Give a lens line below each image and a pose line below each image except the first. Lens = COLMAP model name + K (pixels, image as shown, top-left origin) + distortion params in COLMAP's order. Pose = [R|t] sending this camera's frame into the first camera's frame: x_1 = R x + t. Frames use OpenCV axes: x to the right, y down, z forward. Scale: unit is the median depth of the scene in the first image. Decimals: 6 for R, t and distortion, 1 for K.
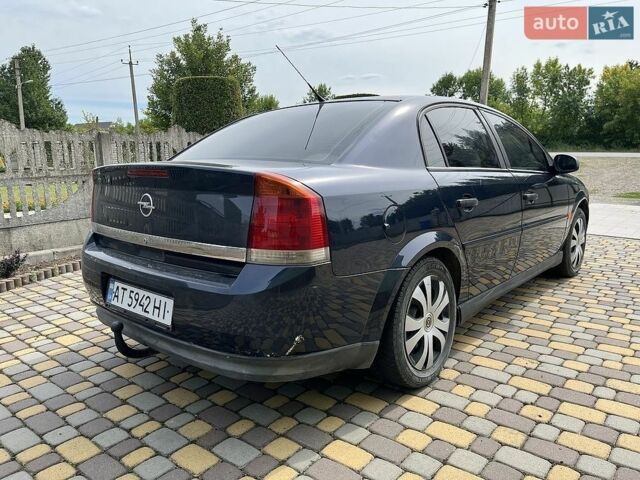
lens RADIAL K [[499.4, 0, 320.0], [0, 499.4, 240.0], [0, 0, 1]] dist [0.086792, -0.112159]
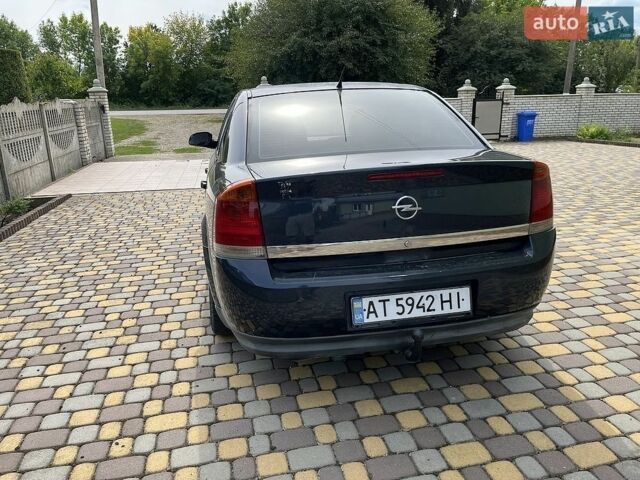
lens RADIAL K [[475.3, 0, 351.2], [0, 475.3, 242.2], [0, 0, 1]] dist [0.095738, -0.121580]
pose [[0.607045, -0.232192, 0.759989, -1.105638], [0.157894, 0.972535, 0.171010, -0.176054], [-0.778823, 0.016187, 0.627034, 0.501211]]
